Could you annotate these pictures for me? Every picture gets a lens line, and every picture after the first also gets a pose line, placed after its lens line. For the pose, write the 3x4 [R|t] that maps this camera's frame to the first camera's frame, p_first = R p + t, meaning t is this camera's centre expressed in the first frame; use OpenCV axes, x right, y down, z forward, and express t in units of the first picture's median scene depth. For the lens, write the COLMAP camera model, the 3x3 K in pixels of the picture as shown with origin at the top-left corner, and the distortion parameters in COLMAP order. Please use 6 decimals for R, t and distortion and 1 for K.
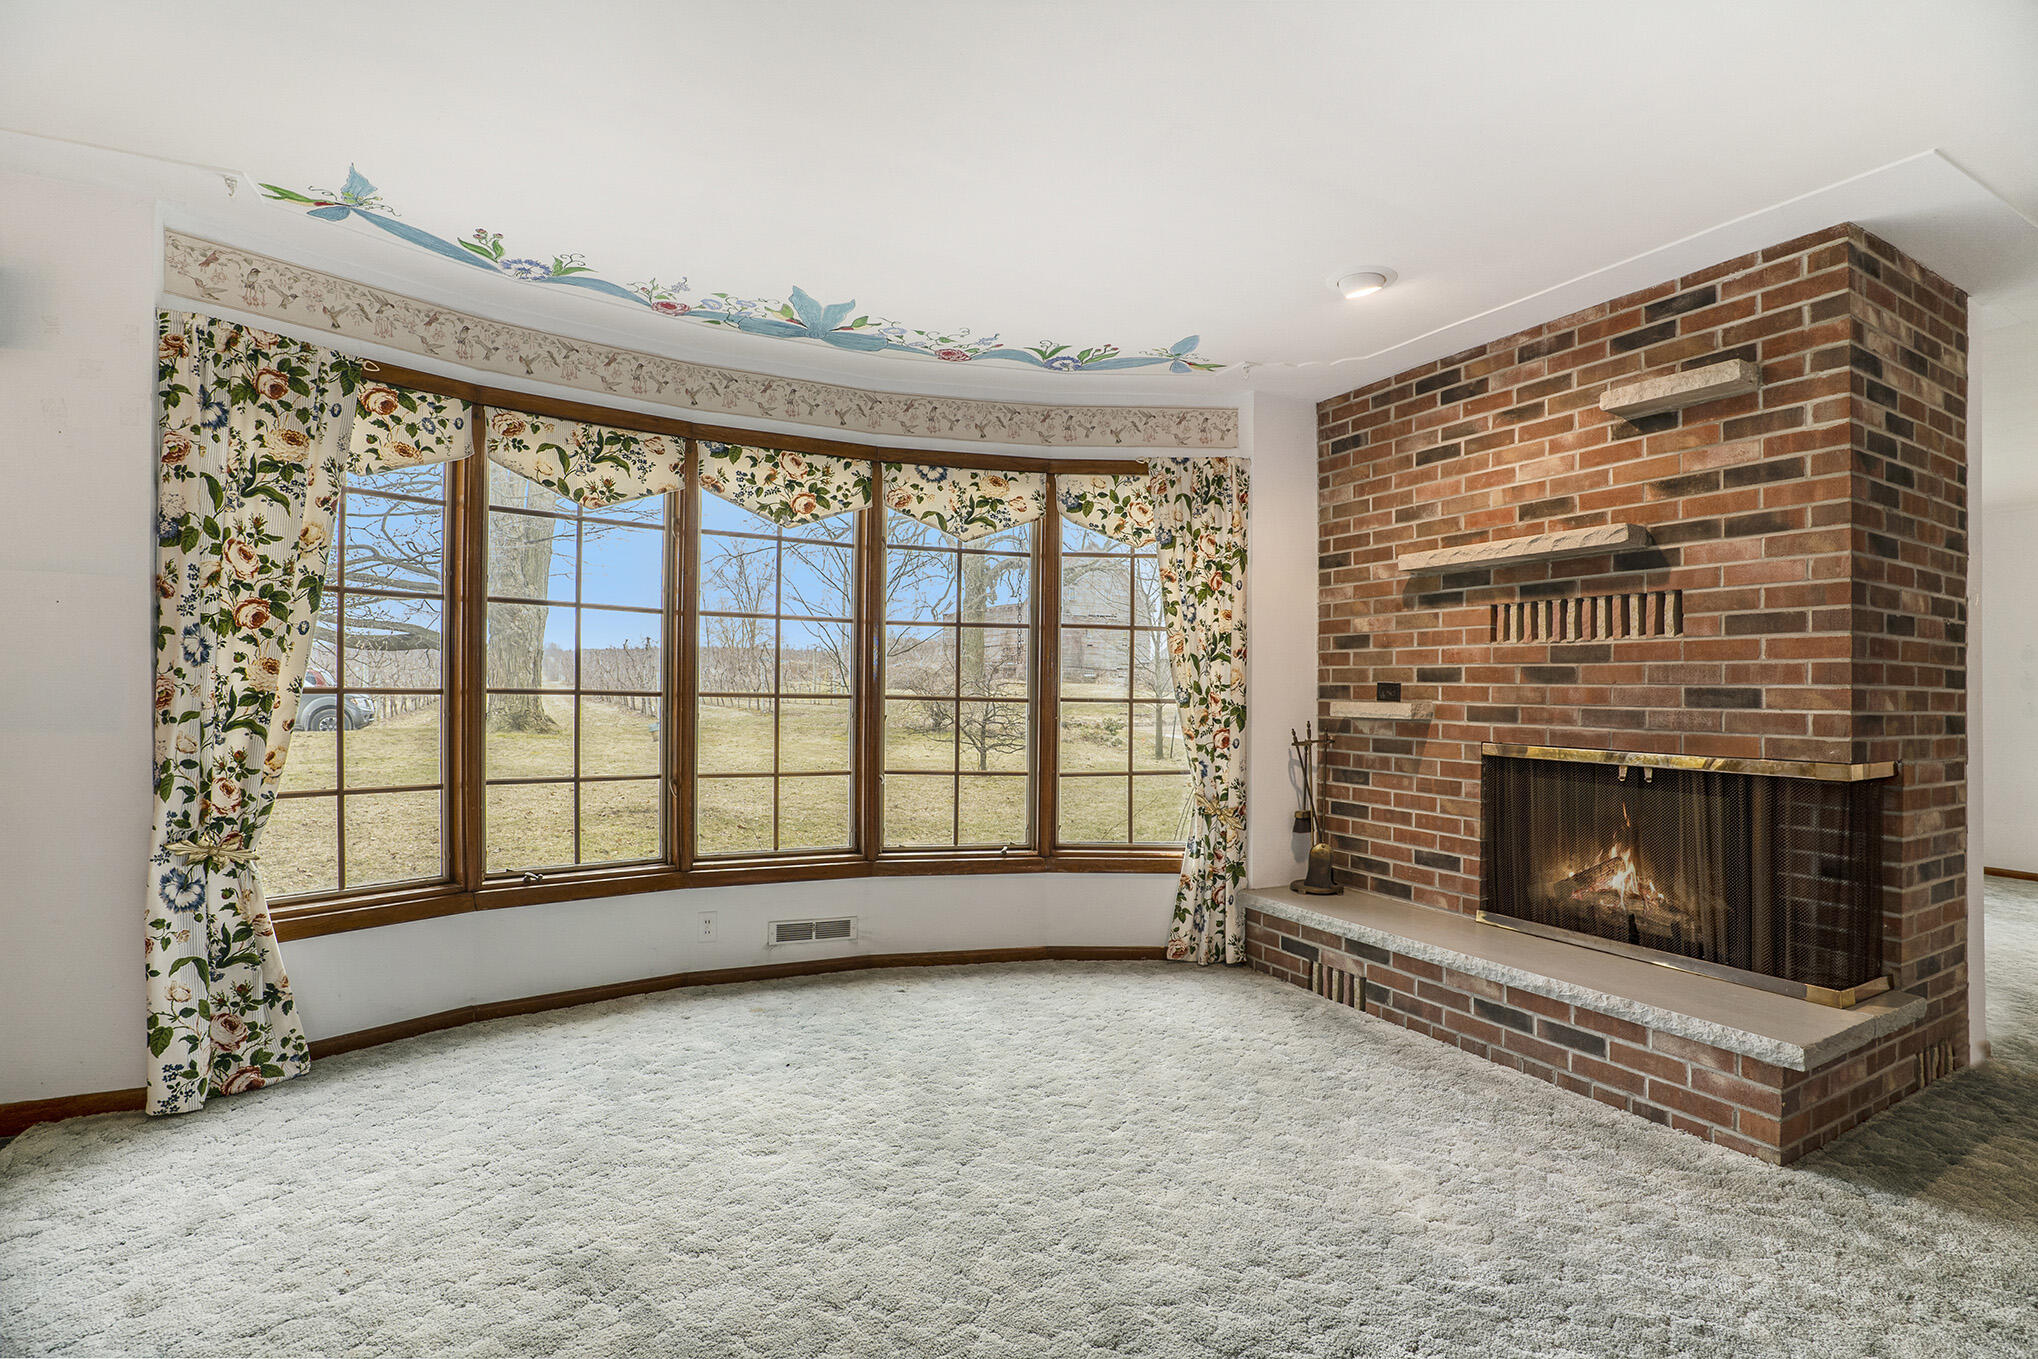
lens RADIAL K [[919.9, 0, 1018.4], [0, 919.9, 685.6], [0, 0, 1]] dist [-0.076520, 0.015685]
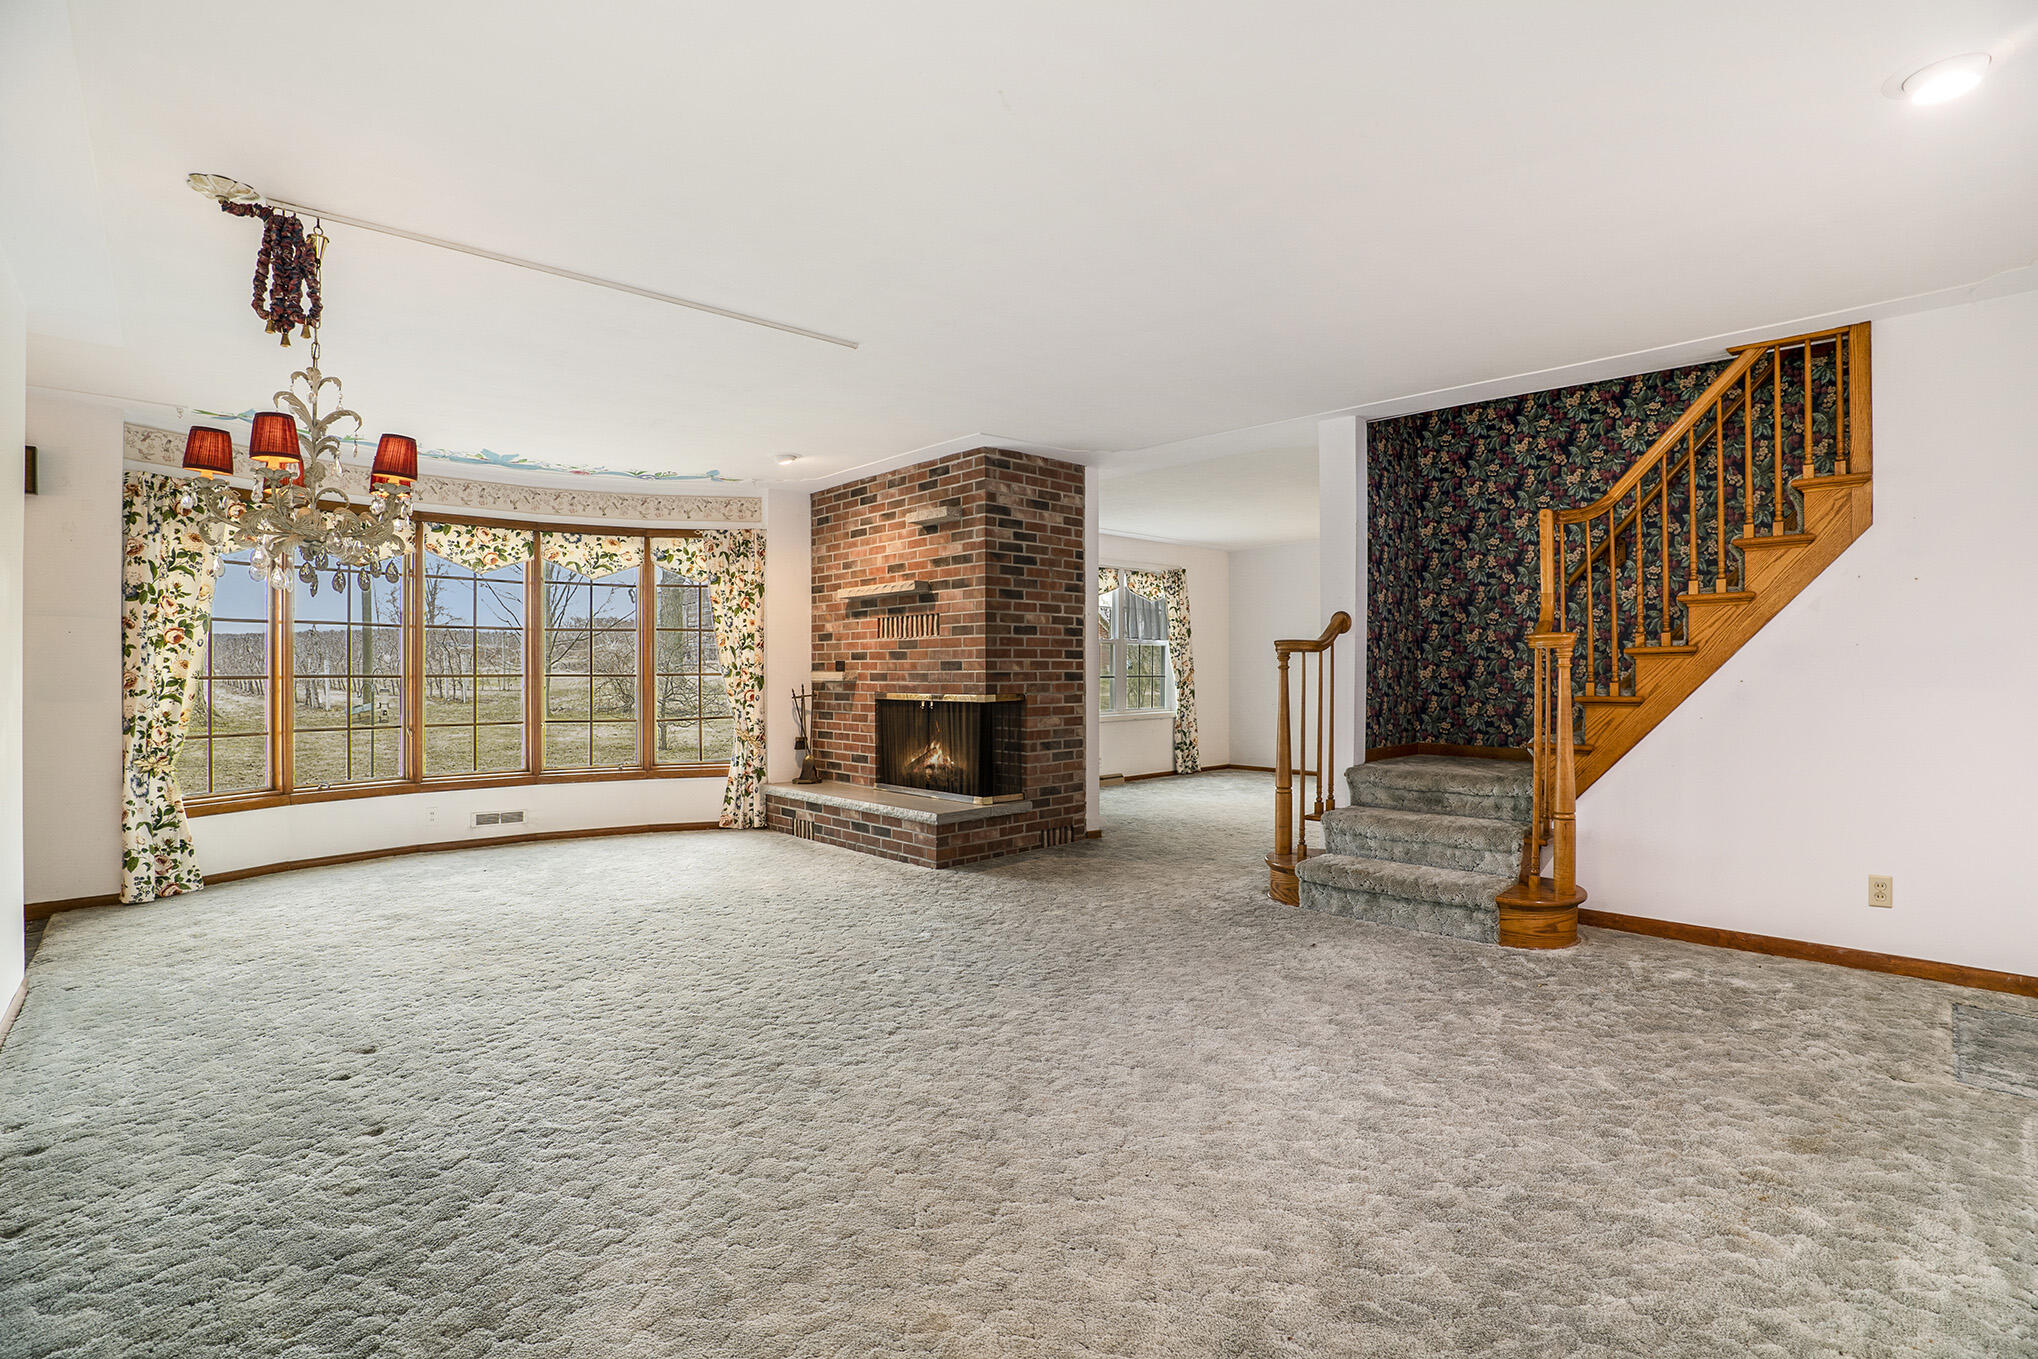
lens RADIAL K [[1010.1, 0, 942.3], [0, 1010.1, 651.6], [0, 0, 1]] dist [-0.097199, 0.057904]
pose [[0.980930, -0.017915, 0.193535, 0.250248], [0.020214, 0.999747, -0.009908, 0.002934], [-0.193308, 0.013631, 0.981043, -1.059319]]
